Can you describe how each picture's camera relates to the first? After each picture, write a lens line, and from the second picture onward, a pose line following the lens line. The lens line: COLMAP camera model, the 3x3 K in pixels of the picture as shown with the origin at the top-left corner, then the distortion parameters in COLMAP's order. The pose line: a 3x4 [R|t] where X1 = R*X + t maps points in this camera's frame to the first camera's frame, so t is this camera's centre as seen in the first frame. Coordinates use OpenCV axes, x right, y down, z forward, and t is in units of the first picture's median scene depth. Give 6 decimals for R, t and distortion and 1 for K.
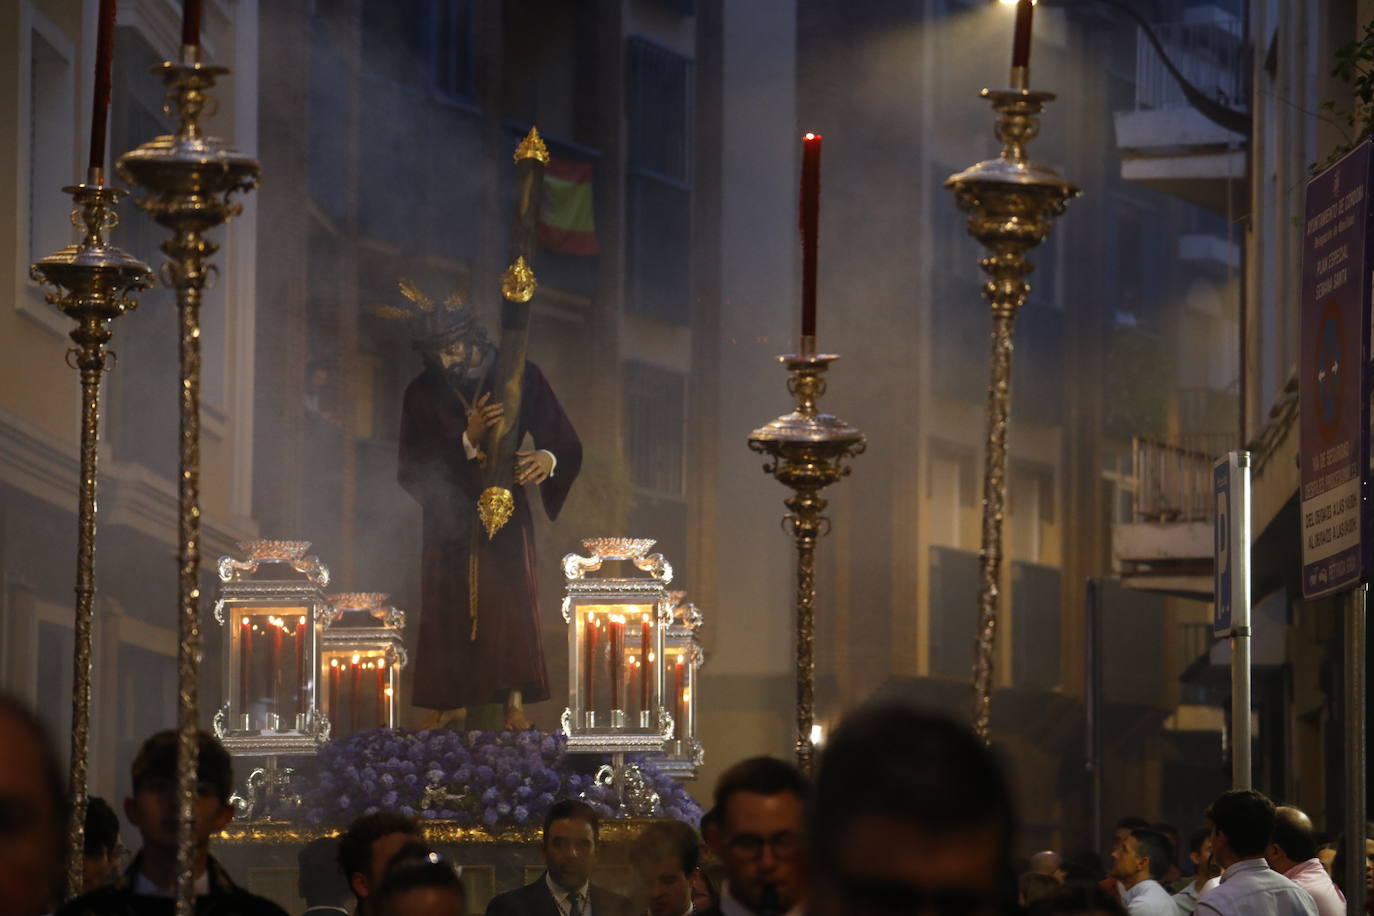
lens RADIAL K [[4279.7, 0, 687.0], [0, 4279.7, 458.0], [0, 0, 1]] dist [0.691548, -0.638545]
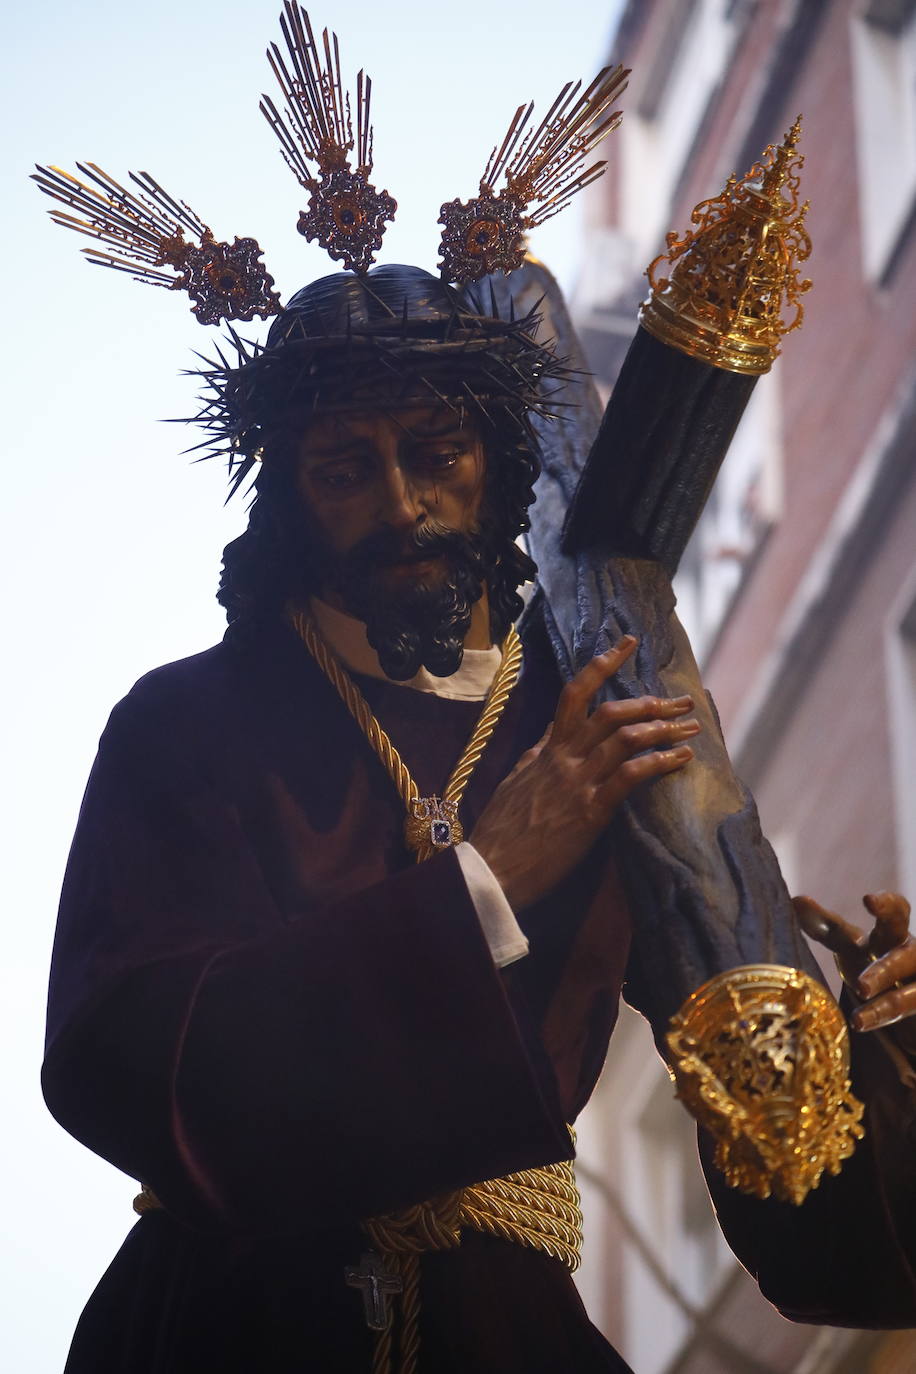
lens RADIAL K [[3434.1, 0, 458.0], [0, 3434.1, 687.0], [0, 0, 1]] dist [-0.040692, -0.664519]
pose [[0.951393, 0.202907, 0.231691, -0.092393], [-0.054627, 0.851539, -0.521437, 0.070427], [-0.303097, 0.483435, 0.821232, 0.910081]]
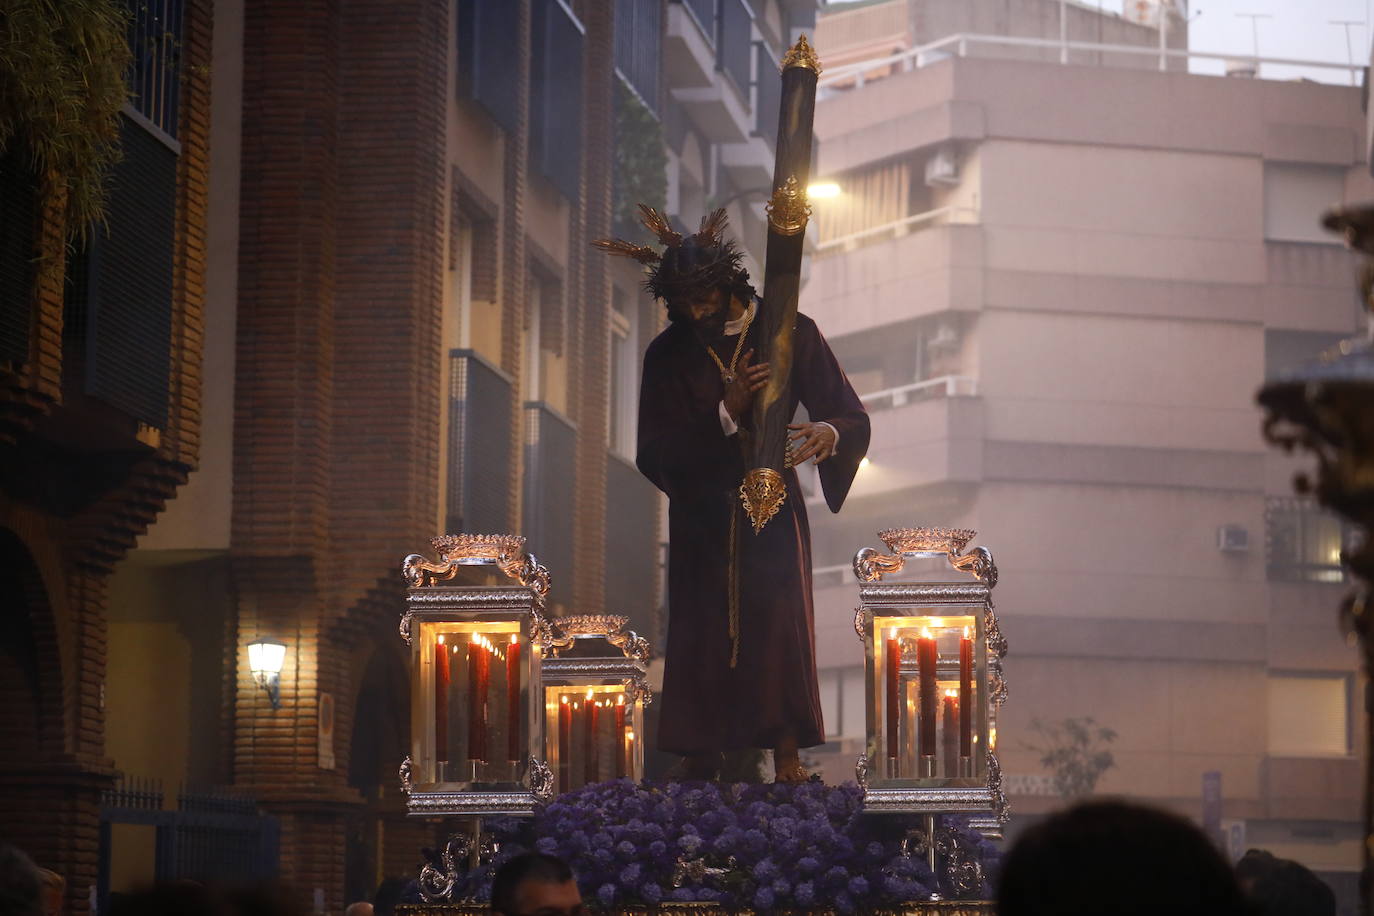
lens RADIAL K [[3434.1, 0, 687.0], [0, 3434.1, 458.0], [0, 0, 1]] dist [-0.040692, -0.664519]
pose [[0.998424, -0.011112, -0.055001, -0.024772], [0.009547, 0.999545, -0.028628, 0.023141], [0.055294, 0.028057, 0.998076, 0.391308]]
